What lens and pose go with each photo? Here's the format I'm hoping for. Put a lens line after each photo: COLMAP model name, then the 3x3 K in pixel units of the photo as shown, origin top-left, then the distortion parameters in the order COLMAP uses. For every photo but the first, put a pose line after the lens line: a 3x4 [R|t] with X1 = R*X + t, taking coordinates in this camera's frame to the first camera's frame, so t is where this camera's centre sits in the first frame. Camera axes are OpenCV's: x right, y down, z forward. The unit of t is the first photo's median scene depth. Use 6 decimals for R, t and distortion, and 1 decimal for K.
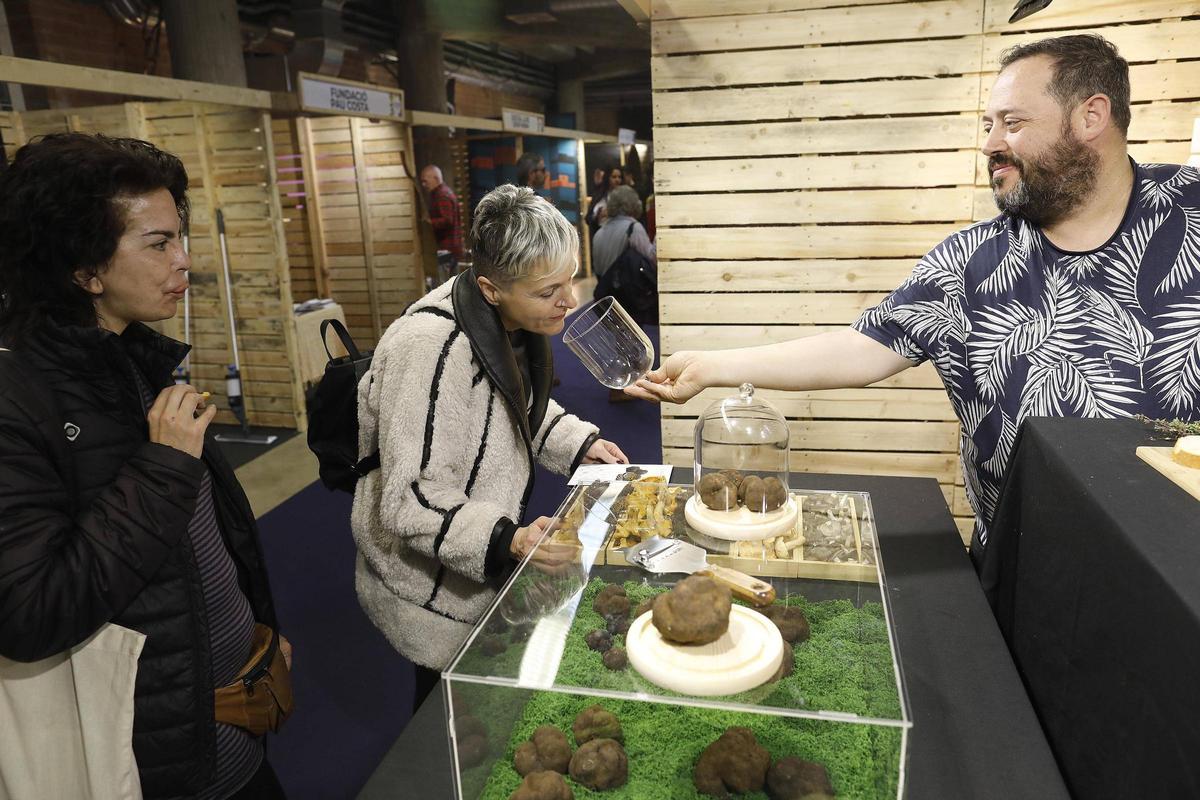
lens RADIAL K [[870.2, 0, 599.3], [0, 870.2, 411.6], [0, 0, 1]] dist [-0.013723, 0.026256]
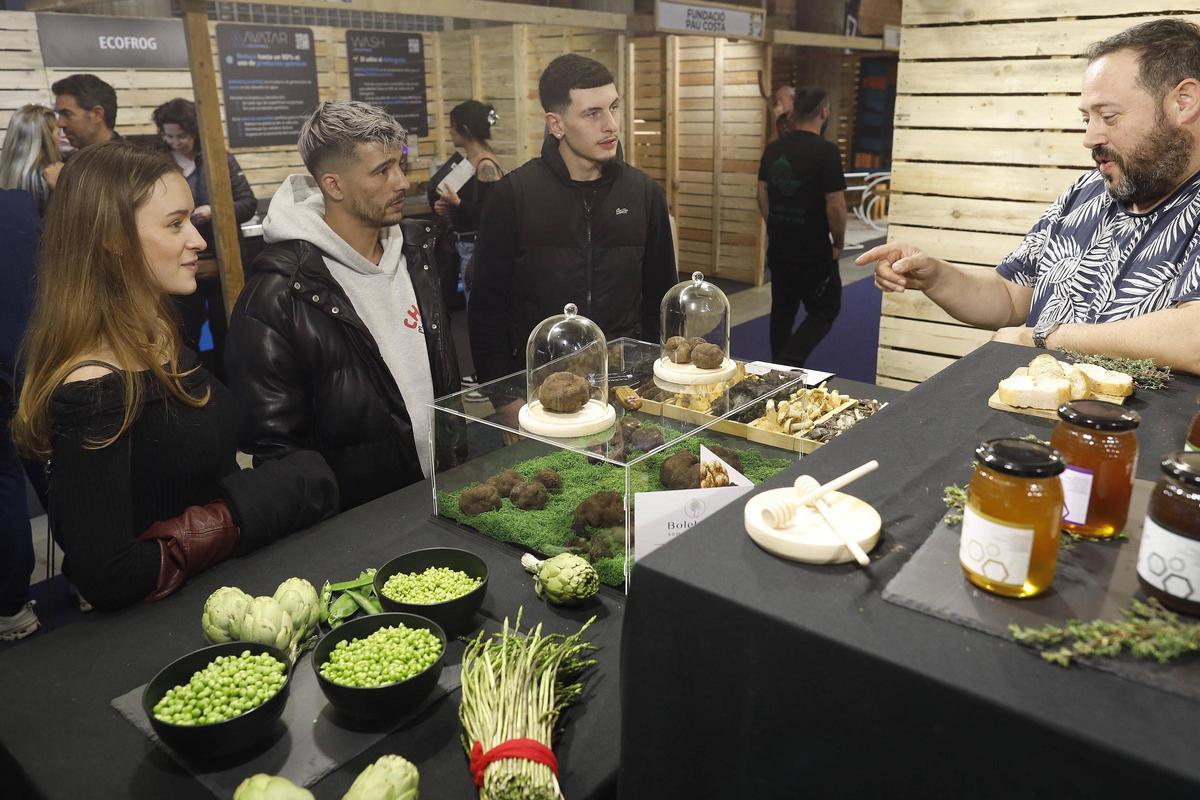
lens RADIAL K [[938.5, 0, 600.6], [0, 938.5, 393.8], [0, 0, 1]] dist [0.001240, 0.019619]
pose [[0.896305, 0.167355, -0.410645, 0.121442], [-0.147268, 0.985829, 0.080328, 0.010867], [0.418269, -0.011523, 0.908250, -0.075215]]
